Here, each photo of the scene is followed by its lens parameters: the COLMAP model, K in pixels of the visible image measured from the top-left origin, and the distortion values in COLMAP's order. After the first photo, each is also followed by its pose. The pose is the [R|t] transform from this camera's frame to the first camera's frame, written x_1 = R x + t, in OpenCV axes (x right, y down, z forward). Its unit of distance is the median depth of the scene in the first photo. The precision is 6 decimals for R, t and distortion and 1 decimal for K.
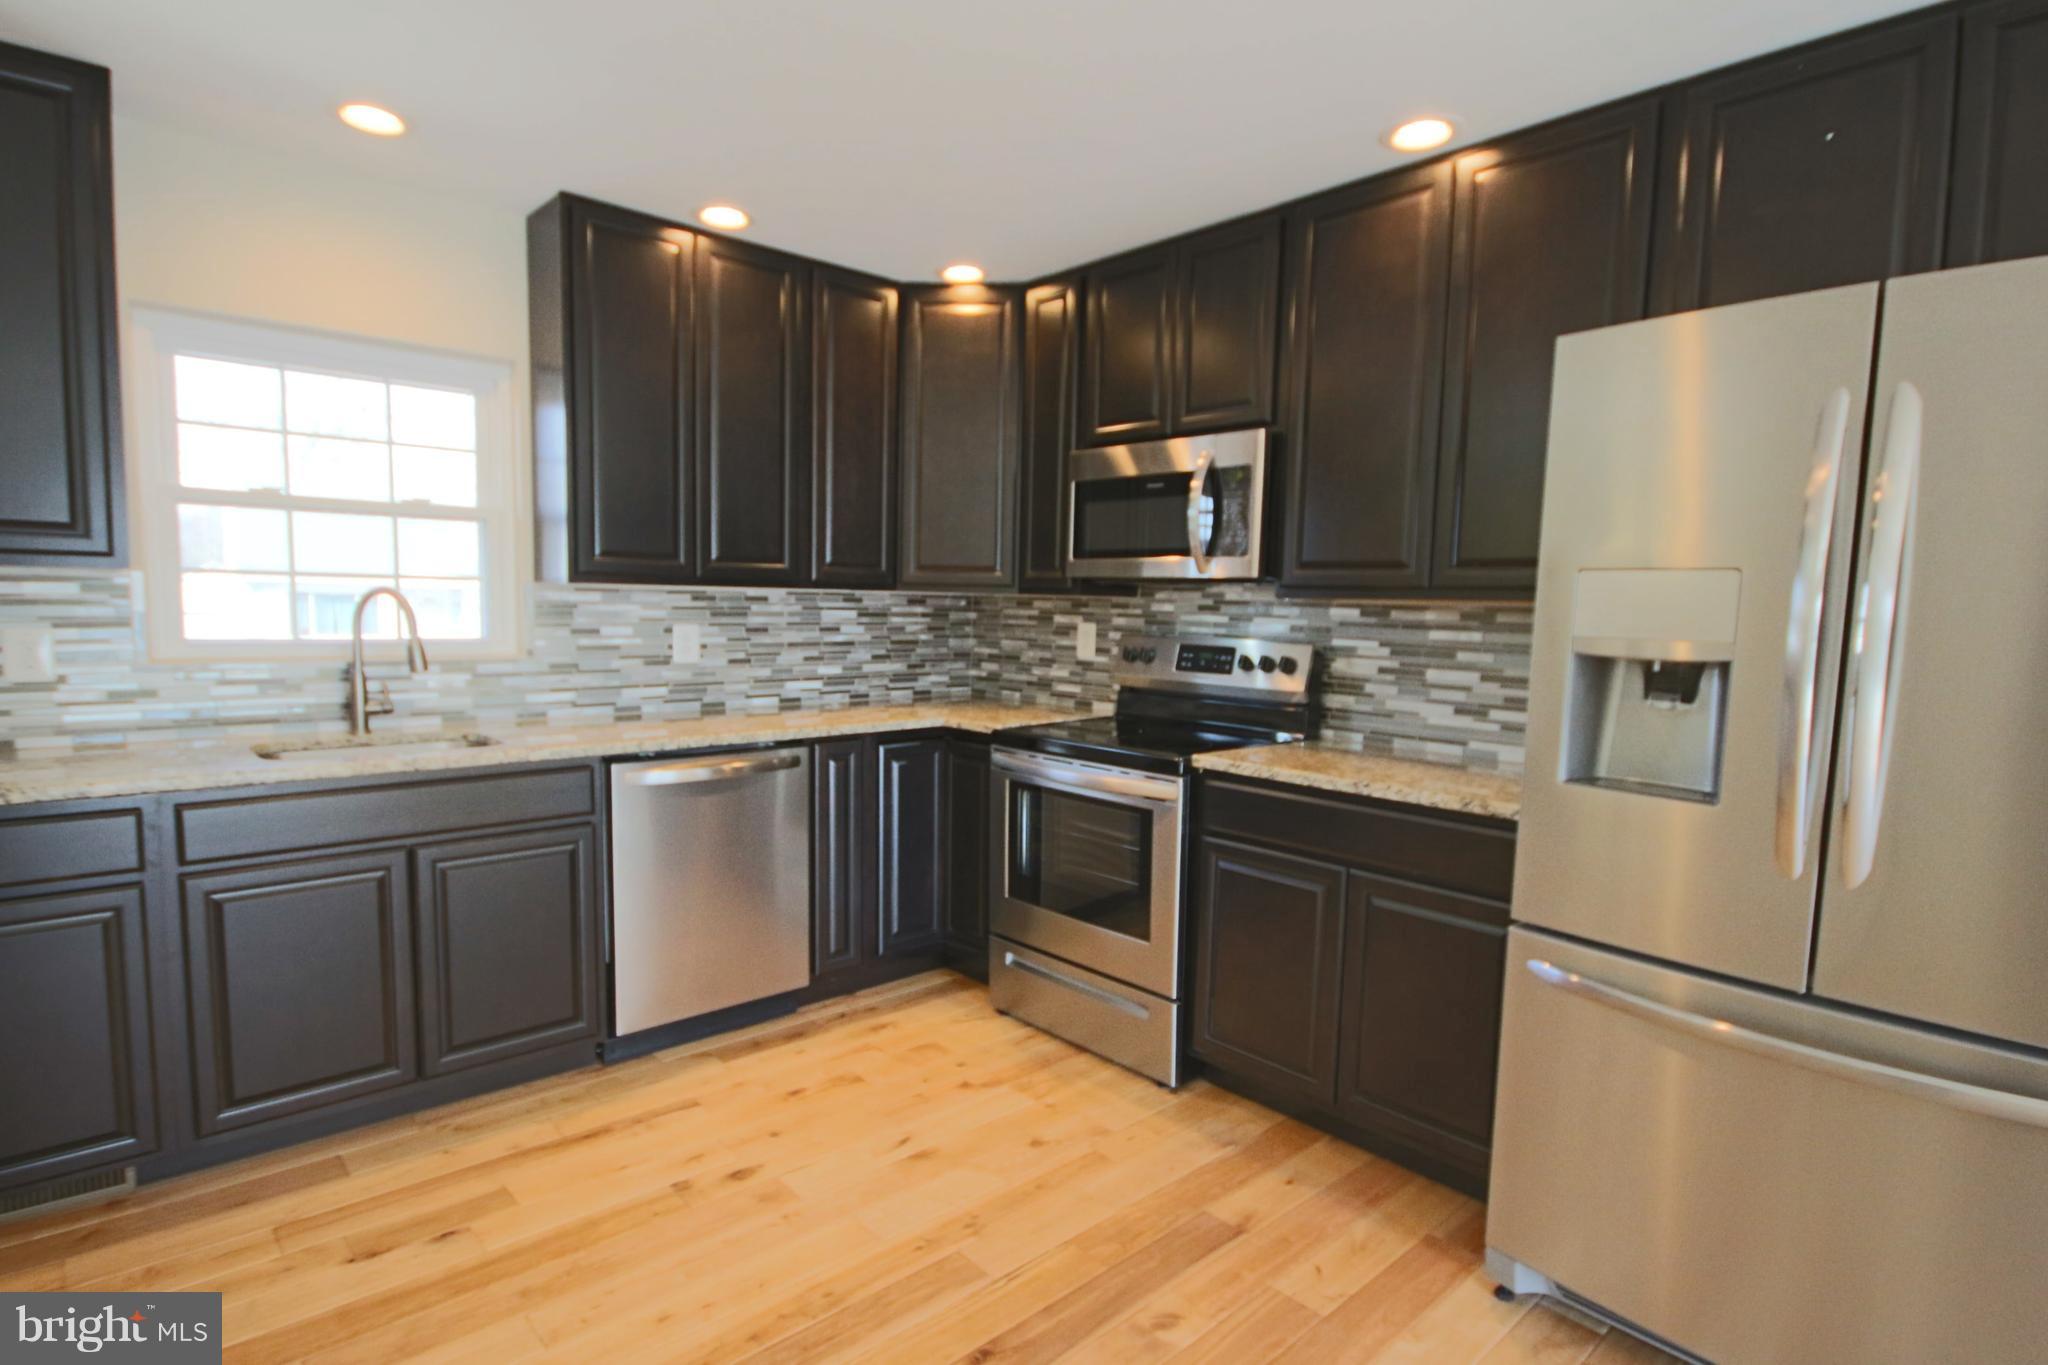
lens RADIAL K [[1049.9, 0, 1015.9], [0, 1049.9, 697.3], [0, 0, 1]] dist [0.000081, 0.000410]
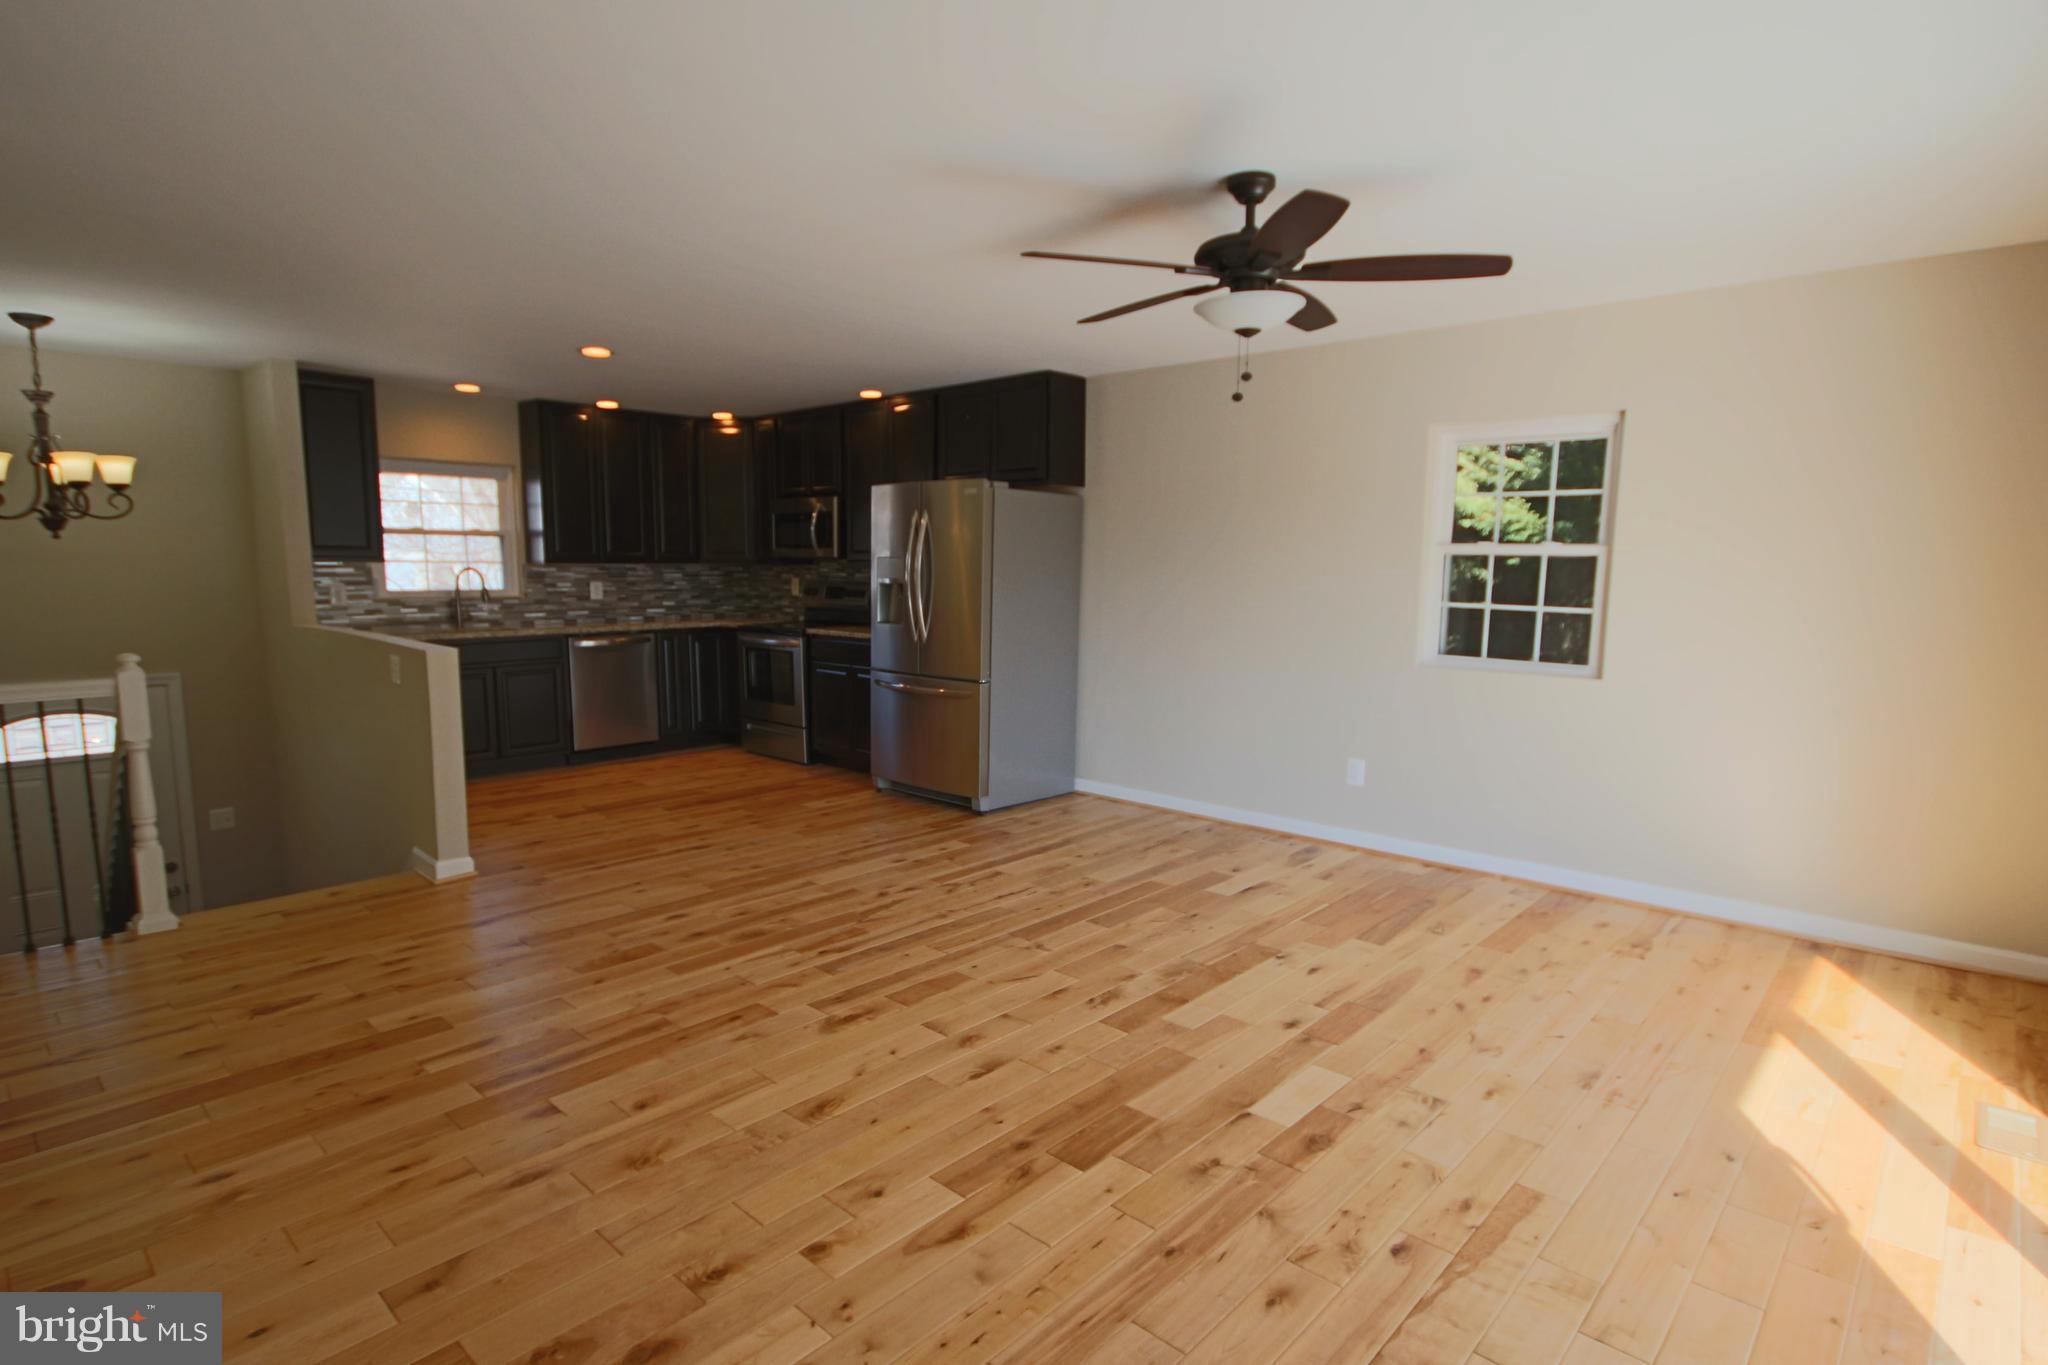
lens RADIAL K [[1049.9, 0, 1027.8], [0, 1049.9, 684.8], [0, 0, 1]] dist [0.000081, 0.000410]
pose [[0.995932, -0.027022, 0.085963, 0.395785], [0.024978, 0.999381, 0.024761, 0.116884], [-0.086579, -0.022513, 0.995991, -1.290499]]
